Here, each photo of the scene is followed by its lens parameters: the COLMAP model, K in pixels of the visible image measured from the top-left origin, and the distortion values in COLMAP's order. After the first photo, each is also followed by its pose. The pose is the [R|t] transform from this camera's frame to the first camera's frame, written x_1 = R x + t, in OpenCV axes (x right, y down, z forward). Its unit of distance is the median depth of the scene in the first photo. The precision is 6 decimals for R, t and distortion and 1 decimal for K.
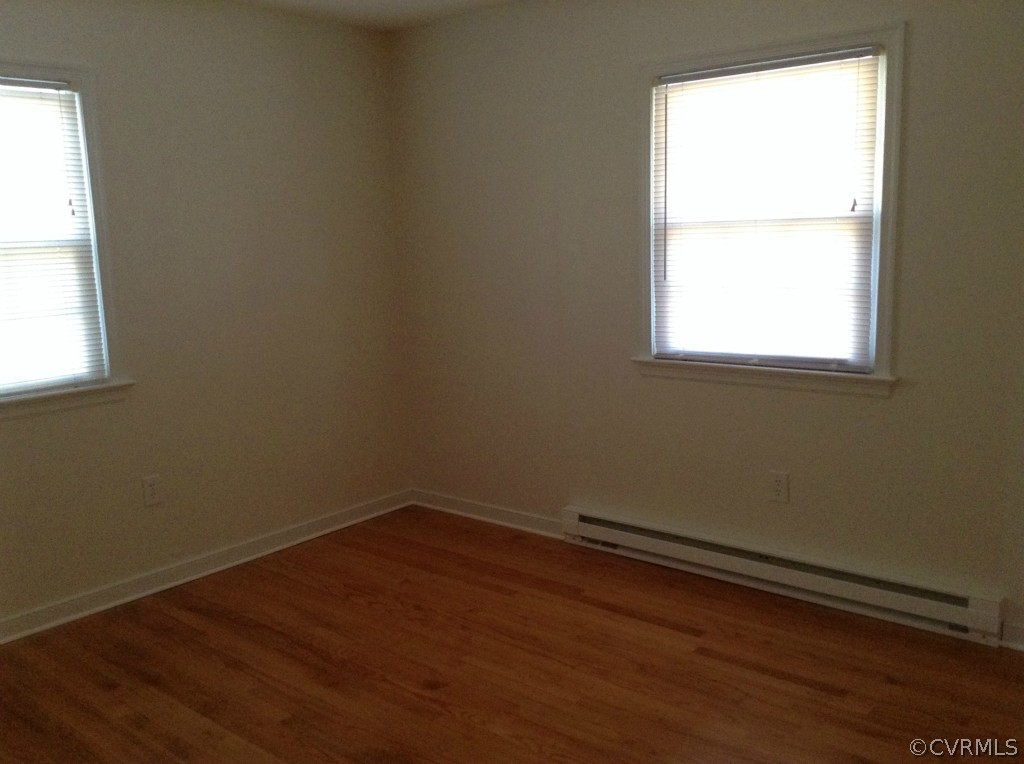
lens RADIAL K [[922.0, 0, 512.0], [0, 922.0, 382.0], [0, 0, 1]] dist [0.044408, -0.000512]
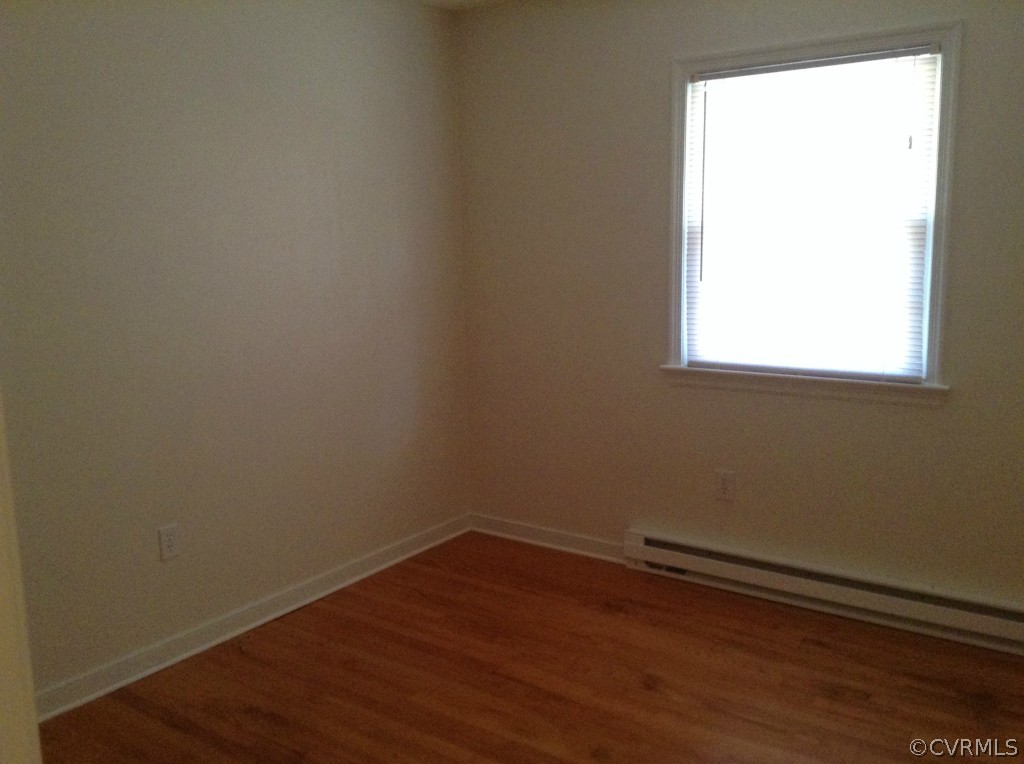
lens RADIAL K [[907.3, 0, 512.0], [0, 907.3, 382.0], [0, 0, 1]] dist [0.007708, -0.016729]
pose [[0.998326, -0.004258, 0.057685, -0.102033], [0.004387, 0.999988, -0.002116, -0.010715], [-0.057675, 0.002366, 0.998333, 0.087873]]
